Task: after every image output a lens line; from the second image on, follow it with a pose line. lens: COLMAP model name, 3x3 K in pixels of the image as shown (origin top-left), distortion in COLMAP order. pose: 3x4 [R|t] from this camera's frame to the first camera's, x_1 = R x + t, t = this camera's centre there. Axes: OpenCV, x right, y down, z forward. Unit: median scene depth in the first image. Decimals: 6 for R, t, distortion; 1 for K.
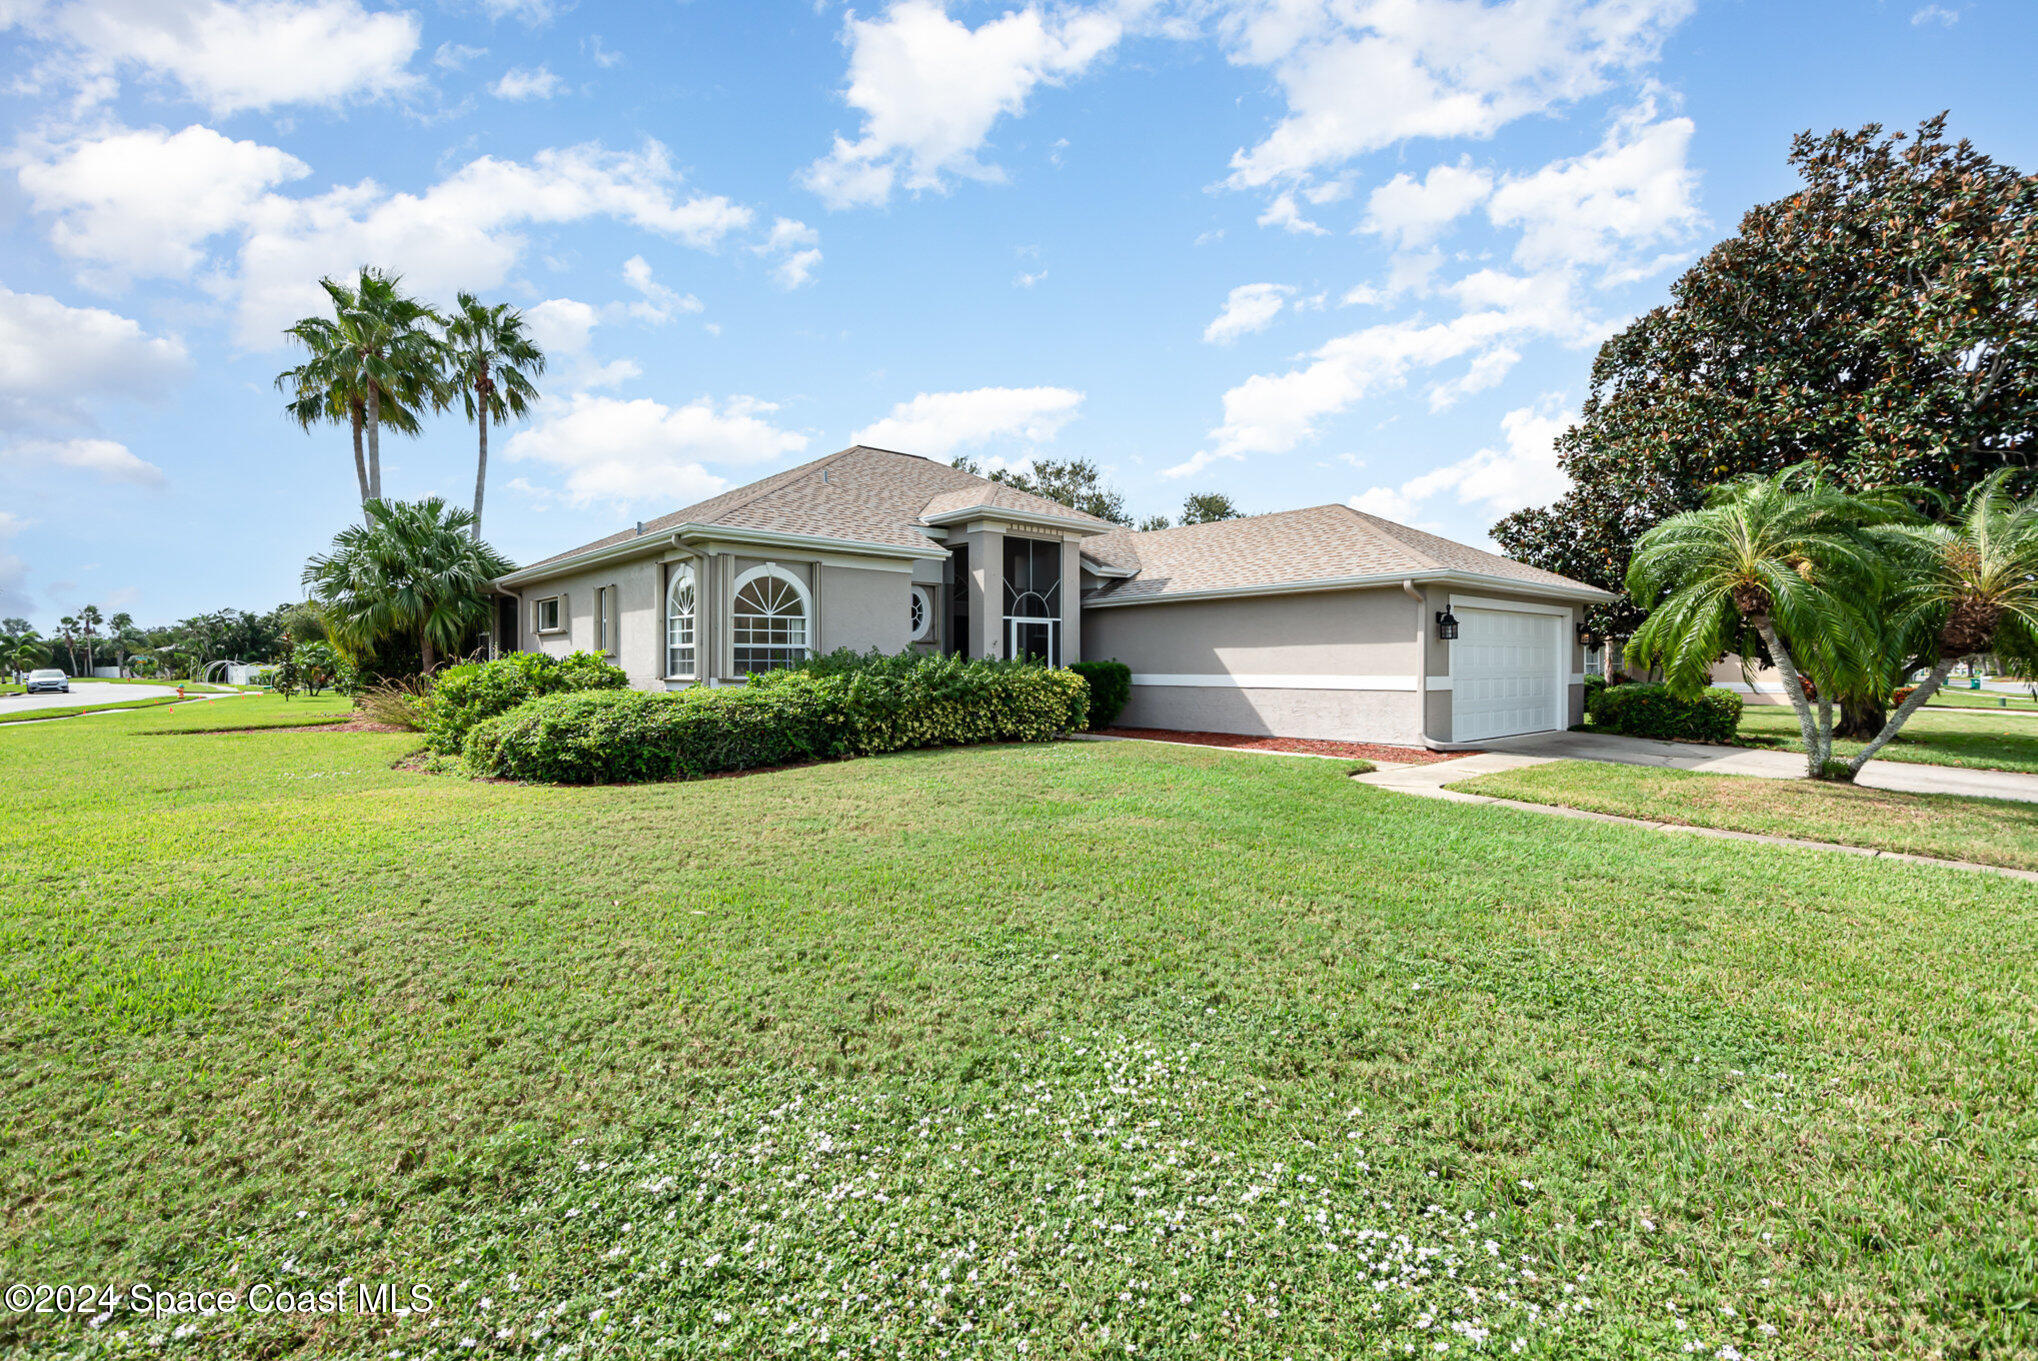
lens RADIAL K [[931.3, 0, 1013.2], [0, 931.3, 680.1], [0, 0, 1]] dist [-0.001183, -0.000615]
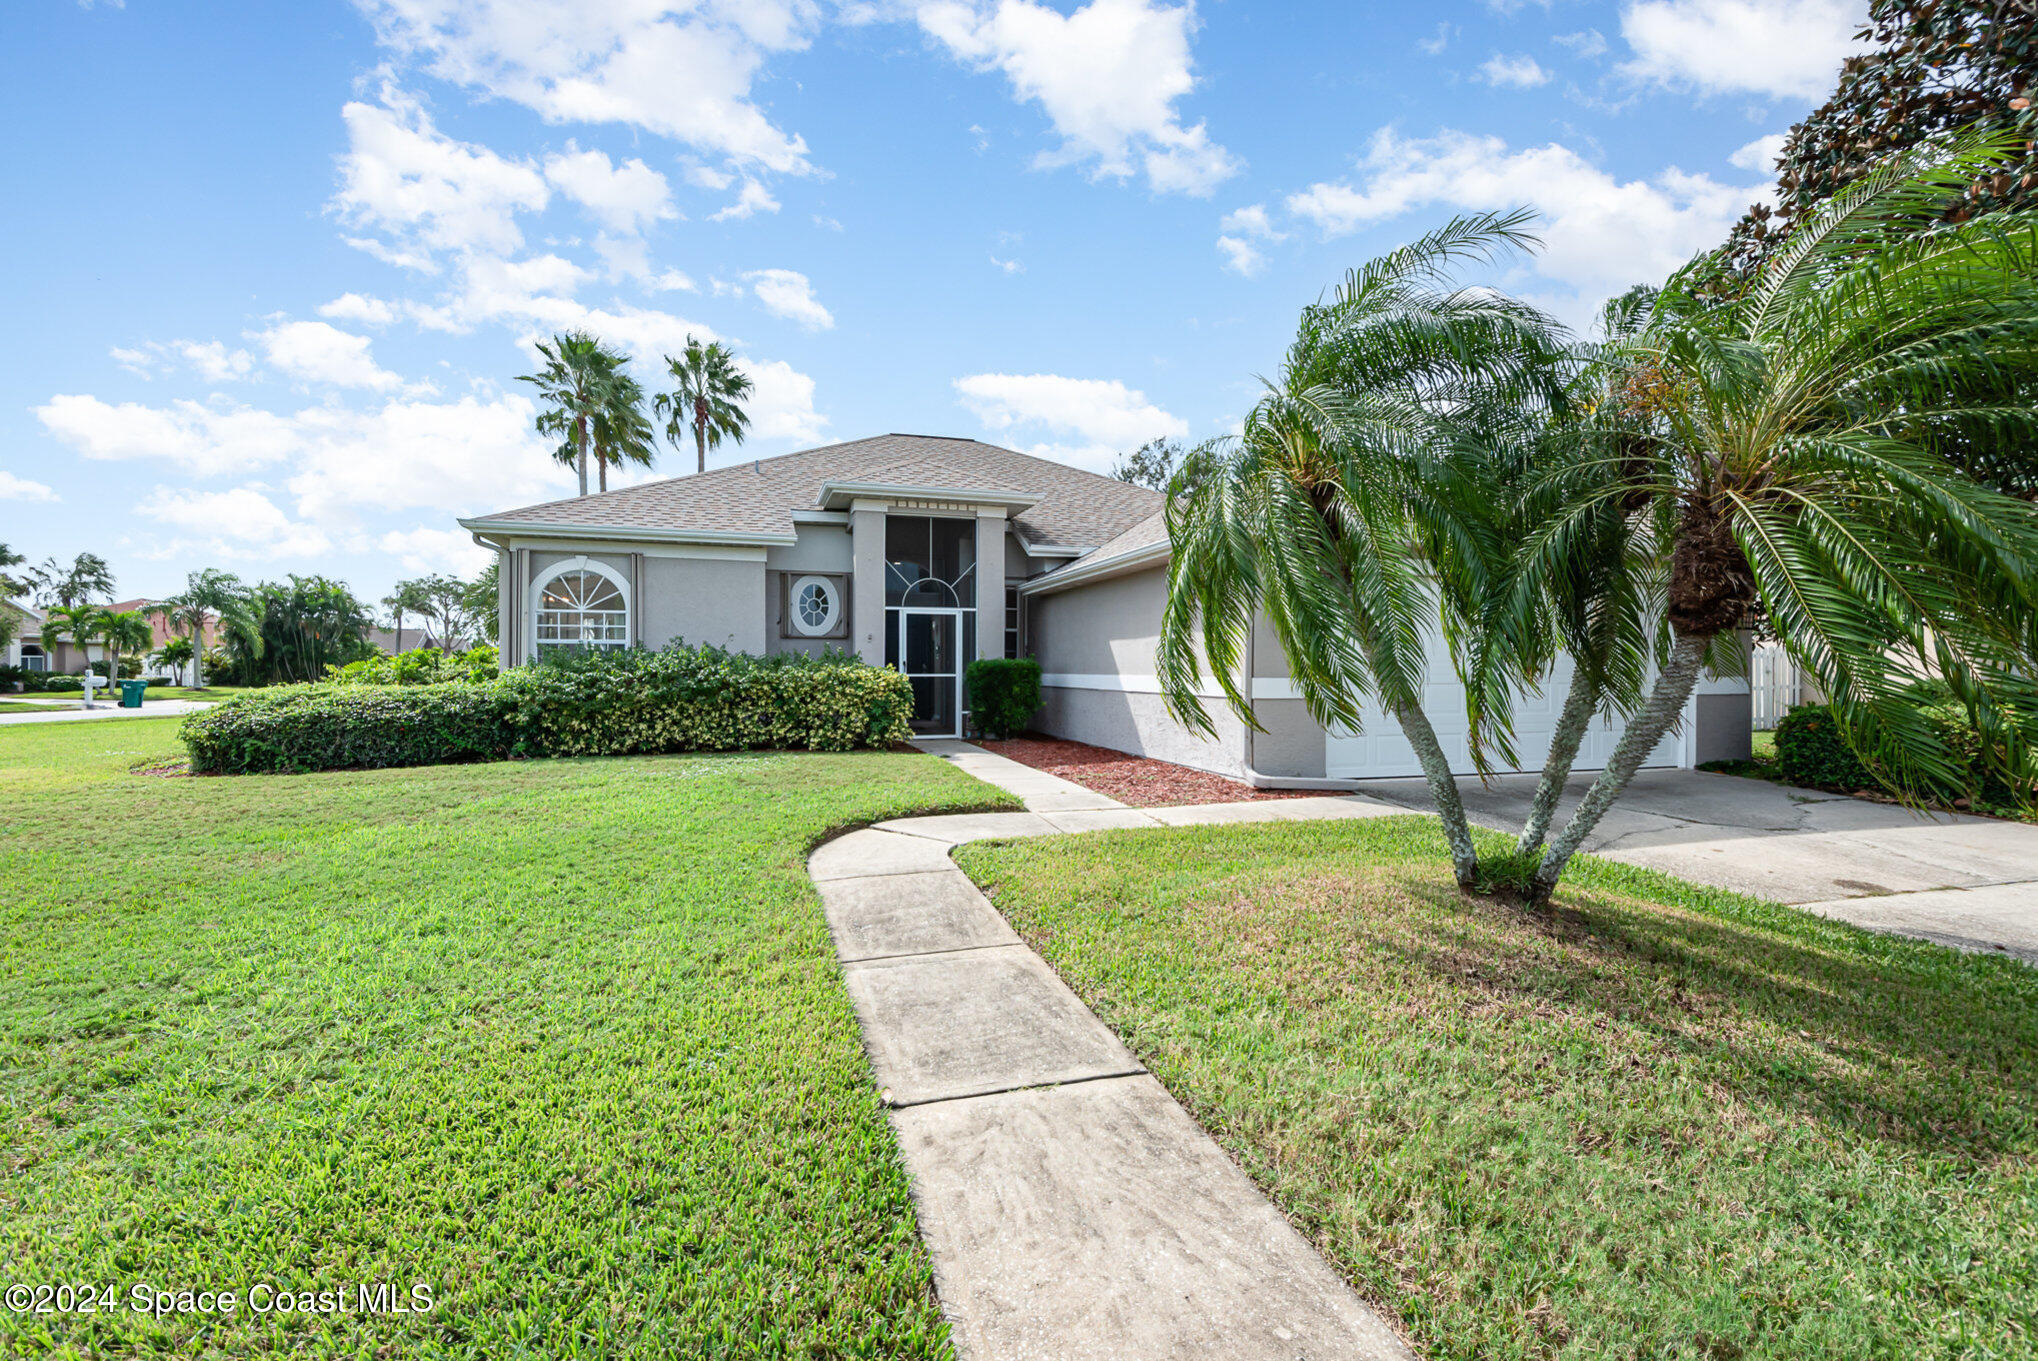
lens RADIAL K [[931.3, 0, 1013.2], [0, 931.3, 680.1], [0, 0, 1]] dist [-0.001183, -0.000615]
pose [[0.904862, 0.008604, -0.425618, 0.480706], [-0.009937, 0.999950, -0.000911, 0.000111], [0.425589, 0.005054, 0.904902, 0.262697]]
